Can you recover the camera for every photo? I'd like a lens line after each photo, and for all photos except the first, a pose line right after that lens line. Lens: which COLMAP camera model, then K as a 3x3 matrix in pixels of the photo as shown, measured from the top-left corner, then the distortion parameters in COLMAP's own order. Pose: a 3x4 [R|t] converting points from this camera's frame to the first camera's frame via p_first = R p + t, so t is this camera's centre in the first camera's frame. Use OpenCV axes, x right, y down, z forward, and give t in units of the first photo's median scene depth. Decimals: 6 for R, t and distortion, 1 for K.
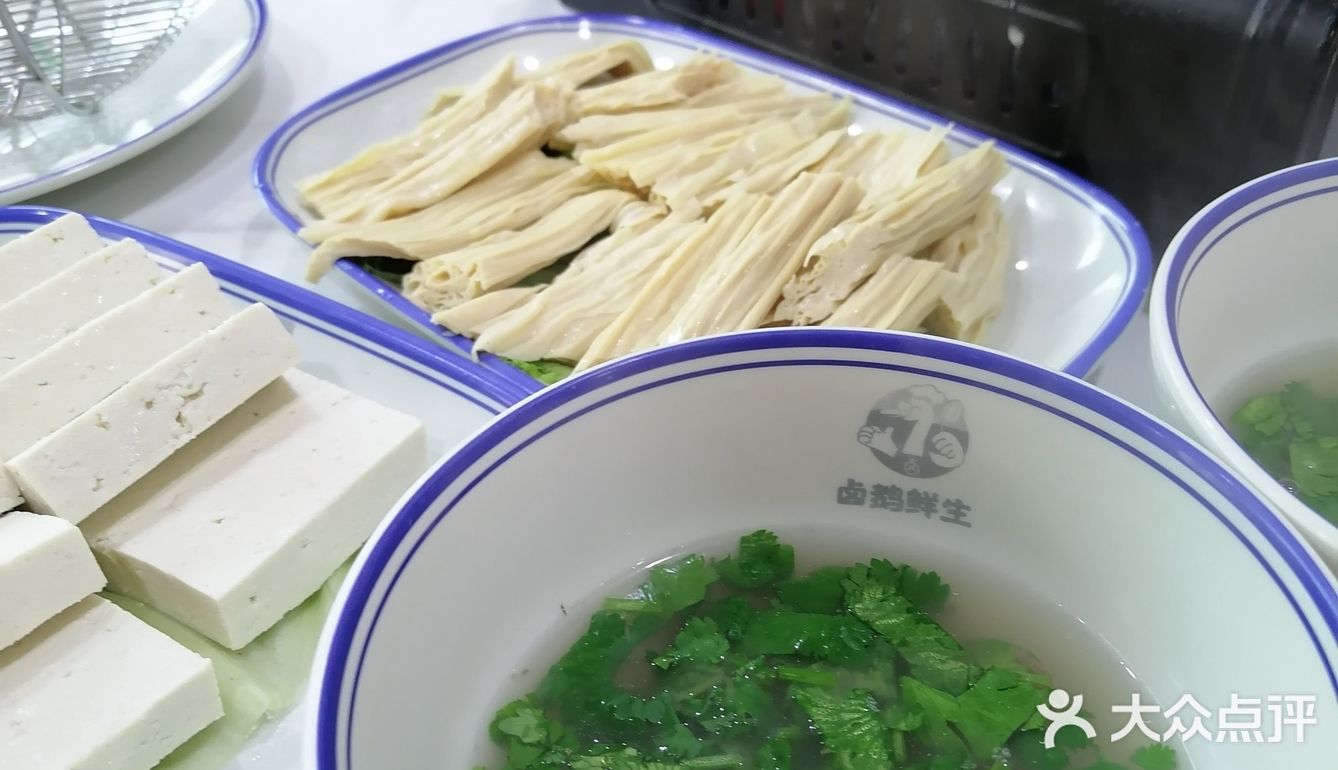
lens RADIAL K [[1264.4, 0, 669.0], [0, 1264.4, 385.0], [0, 0, 1]] dist [0.002926, 0.001329]
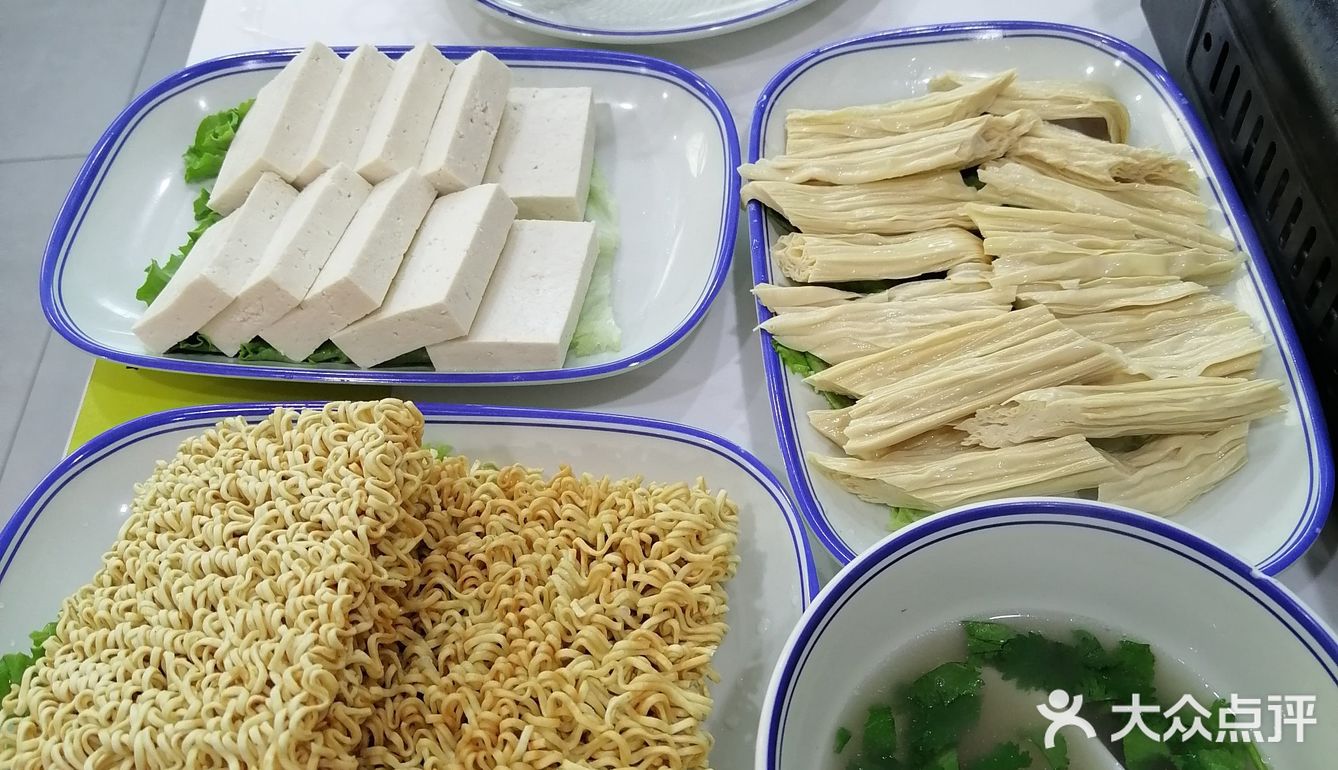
lens RADIAL K [[1264.4, 0, 669.0], [0, 1264.4, 385.0], [0, 0, 1]] dist [0.002926, 0.001329]
pose [[0.713655, 0.542255, -0.443458, 0.361637], [-0.385396, 0.832578, 0.397849, -0.416156], [0.584949, -0.113020, 0.803157, -0.145677]]
